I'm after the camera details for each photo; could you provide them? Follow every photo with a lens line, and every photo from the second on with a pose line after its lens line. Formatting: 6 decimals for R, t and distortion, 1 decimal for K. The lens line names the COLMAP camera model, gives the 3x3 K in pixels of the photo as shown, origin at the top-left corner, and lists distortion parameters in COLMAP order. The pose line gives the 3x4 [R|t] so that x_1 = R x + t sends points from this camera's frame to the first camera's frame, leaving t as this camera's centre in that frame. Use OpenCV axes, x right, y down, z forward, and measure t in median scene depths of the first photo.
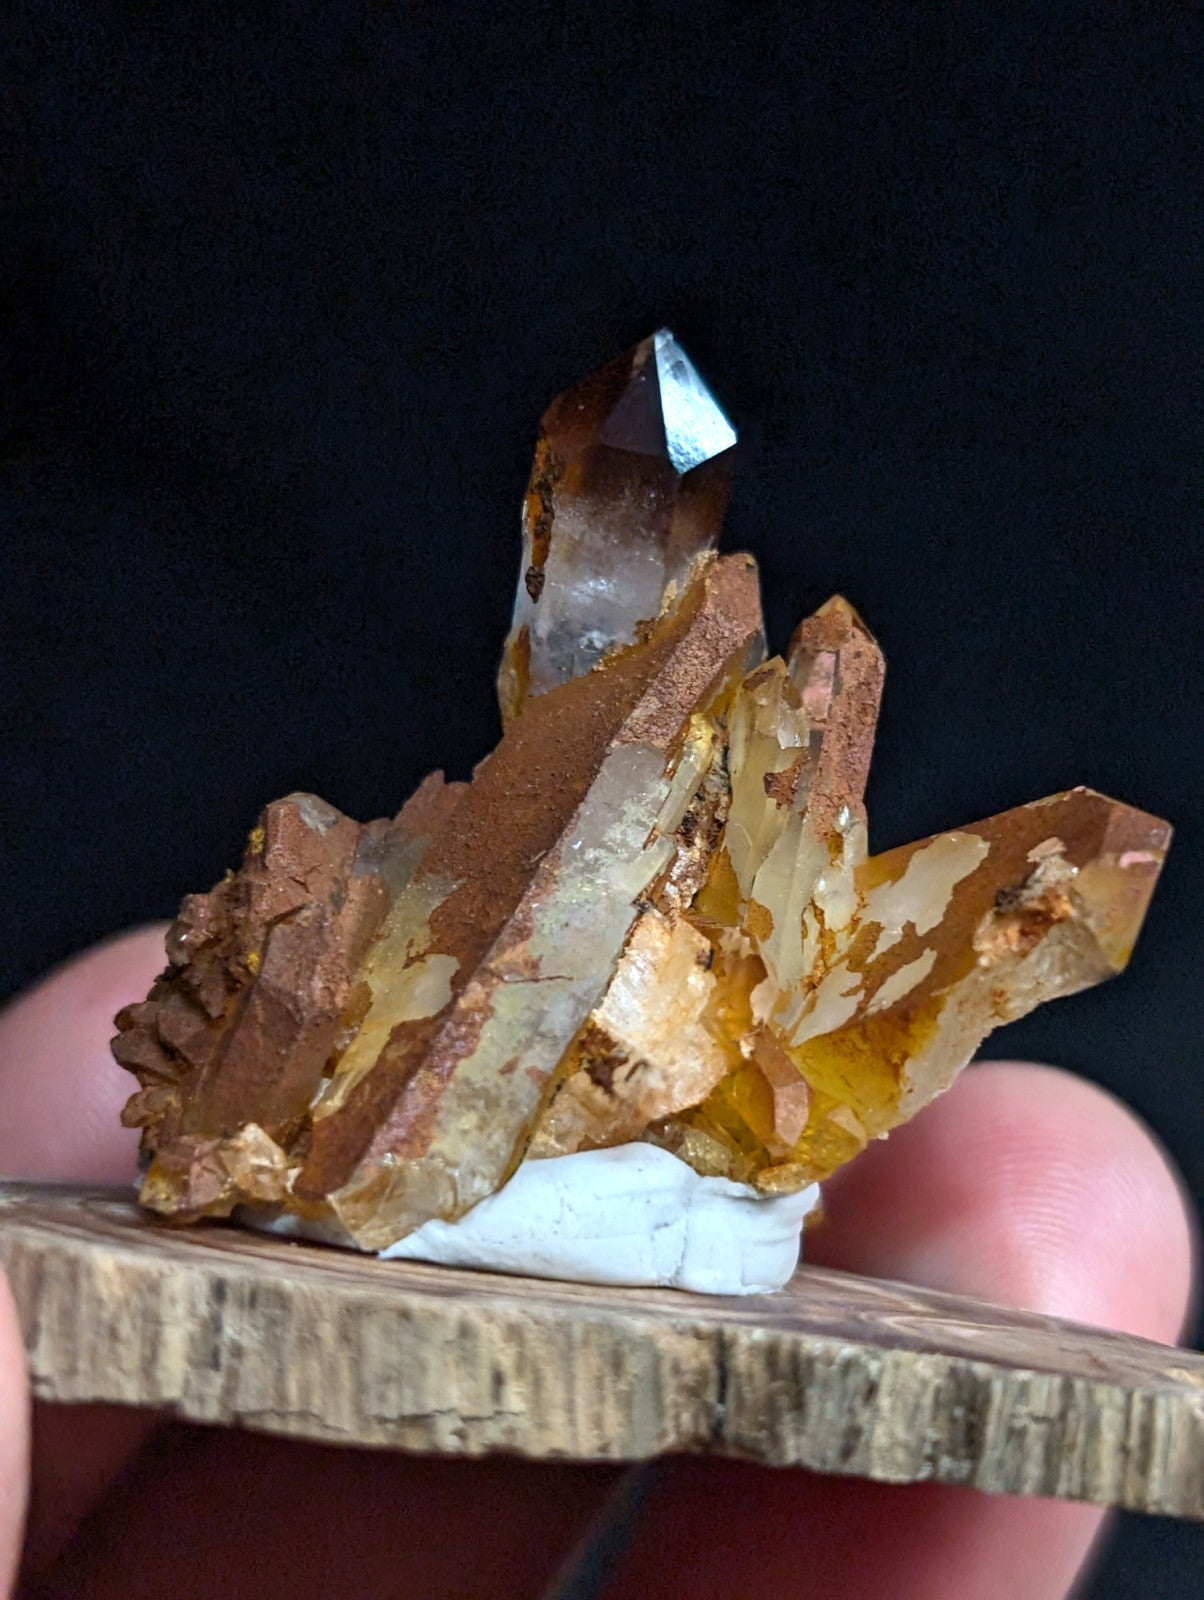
lens RADIAL K [[3281.3, 0, 615.0], [0, 3281.3, 801.6], [0, 0, 1]] dist [0.231008, 0.000000]
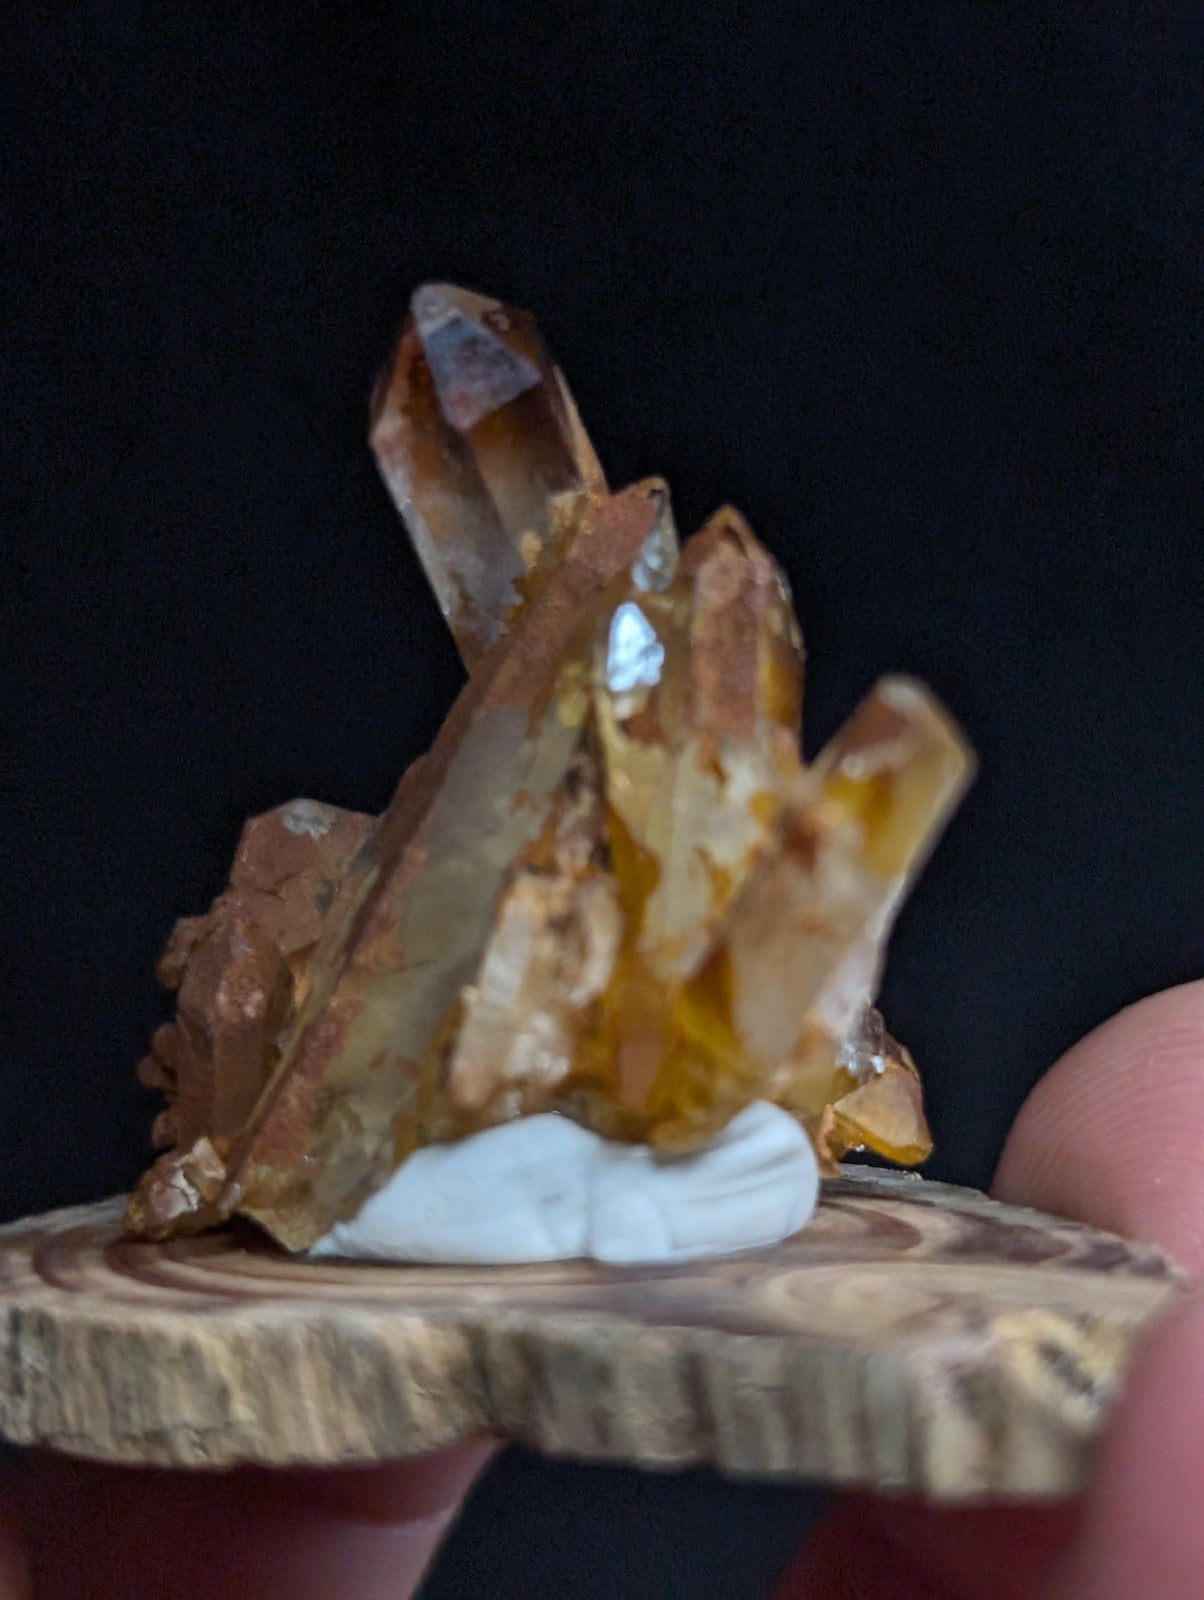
lens RADIAL K [[3281.3, 0, 603.9], [0, 3281.3, 809.4], [0, 0, 1]] dist [0.231008, 0.000000]
pose [[0.840792, -0.145918, -0.521321, 0.551086], [0.171557, 0.985174, 0.000940, 0.016616], [0.513455, -0.090227, 0.853360, 0.188639]]
